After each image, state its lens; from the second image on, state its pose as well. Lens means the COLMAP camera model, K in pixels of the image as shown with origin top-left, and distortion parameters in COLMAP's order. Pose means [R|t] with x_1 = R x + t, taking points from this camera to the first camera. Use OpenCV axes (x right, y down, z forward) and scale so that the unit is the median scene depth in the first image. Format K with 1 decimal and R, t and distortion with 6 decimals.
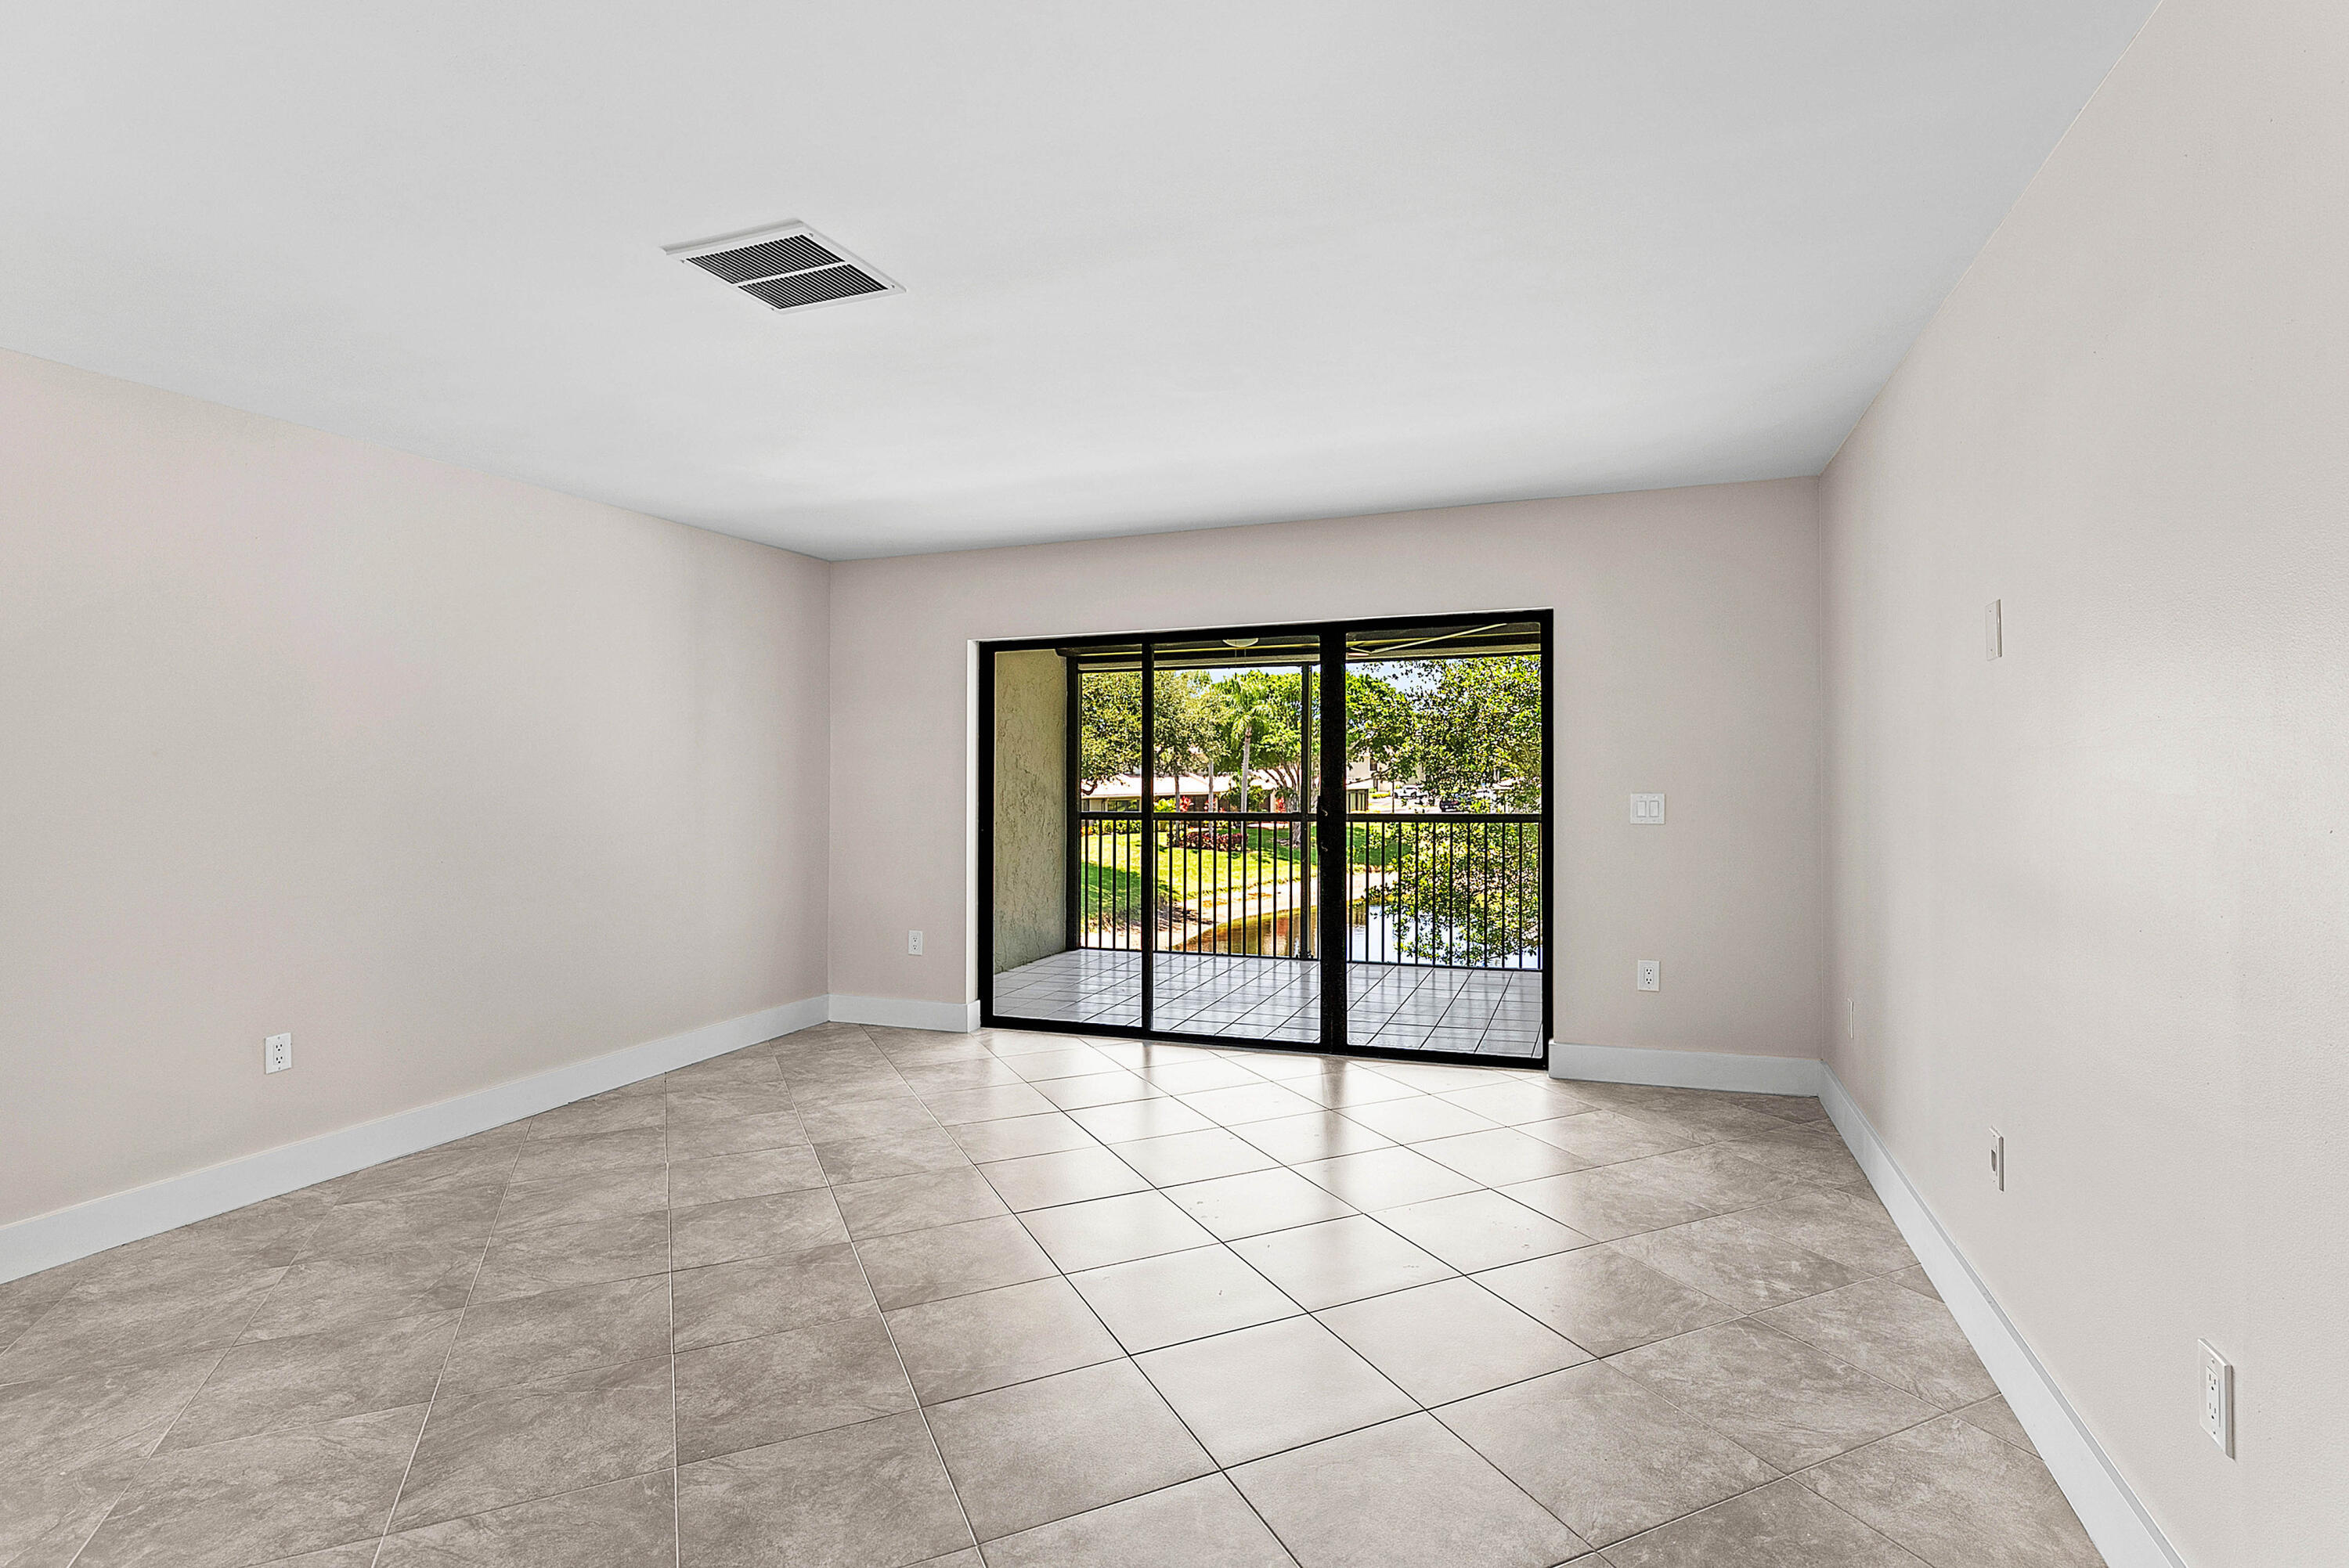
lens RADIAL K [[1136.0, 0, 1166.6], [0, 1136.0, 765.4], [0, 0, 1]] dist [-0.000685, -0.001302]
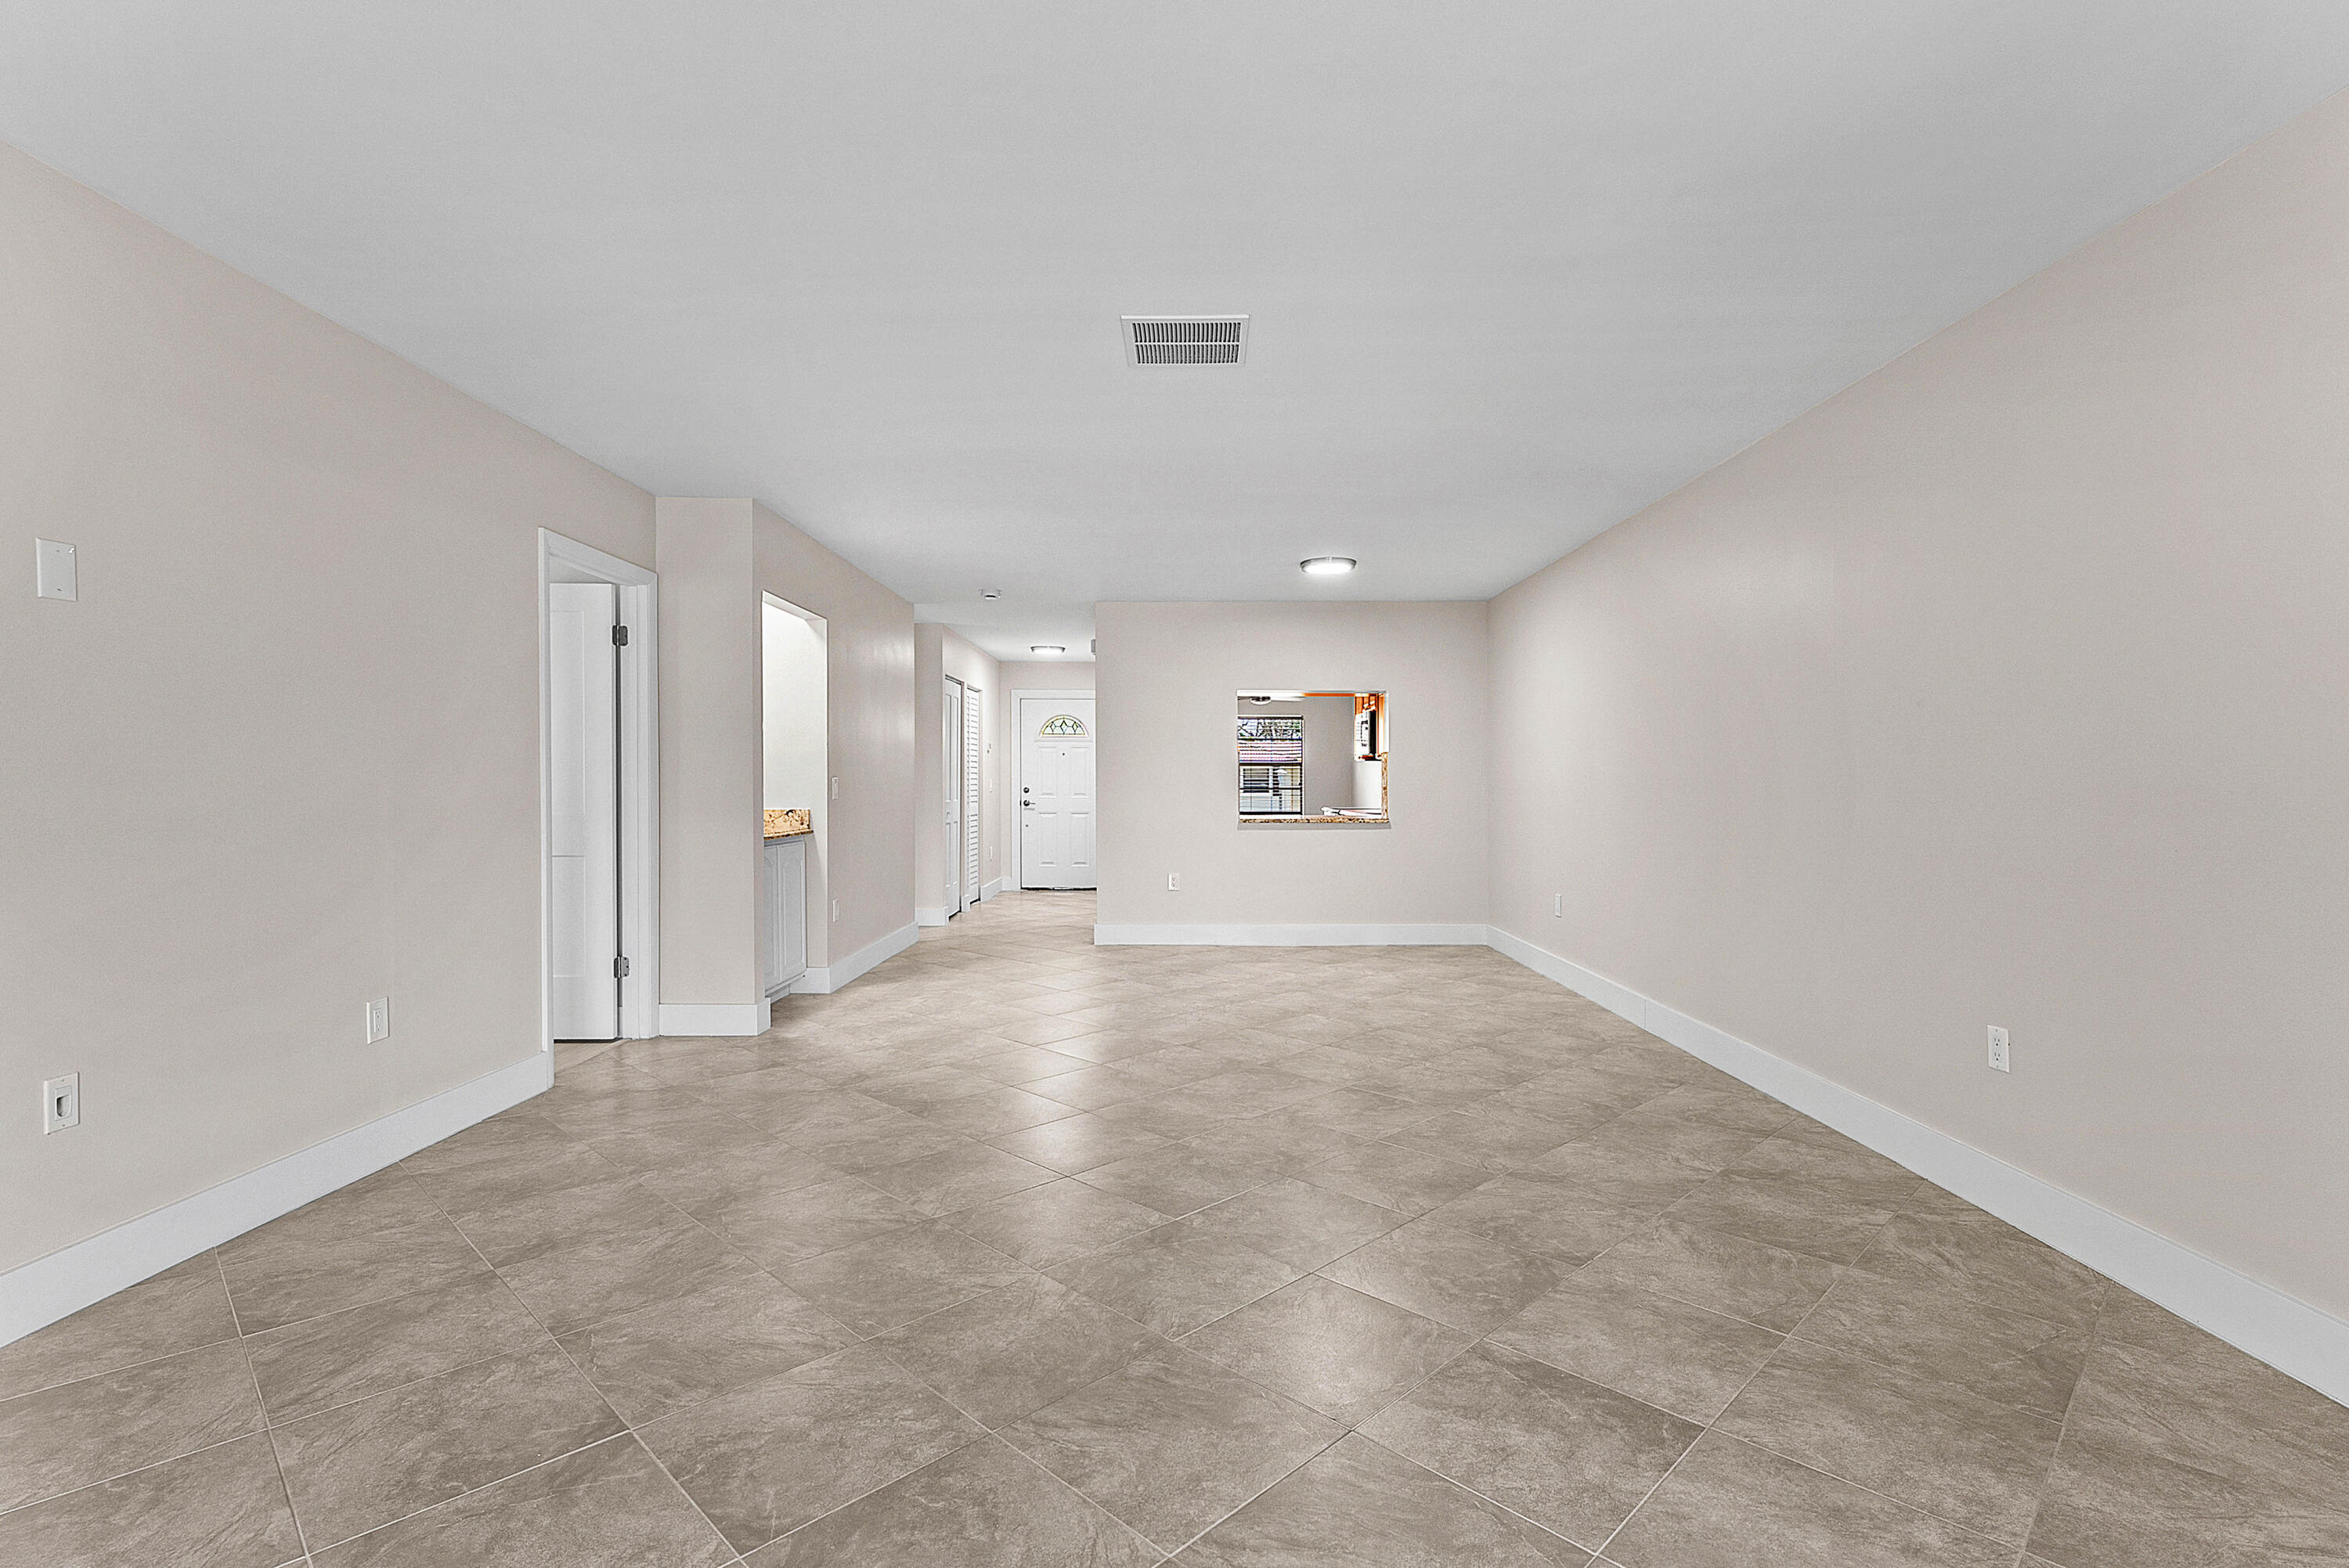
lens RADIAL K [[1136.0, 0, 1189.9], [0, 1136.0, 776.8], [0, 0, 1]] dist [-0.000685, -0.001302]
pose [[-0.934144, 0.003862, -0.356875, 0.062755], [0.007850, 0.999922, -0.009726, 0.029355], [0.356810, -0.011887, -0.934101, 0.990399]]
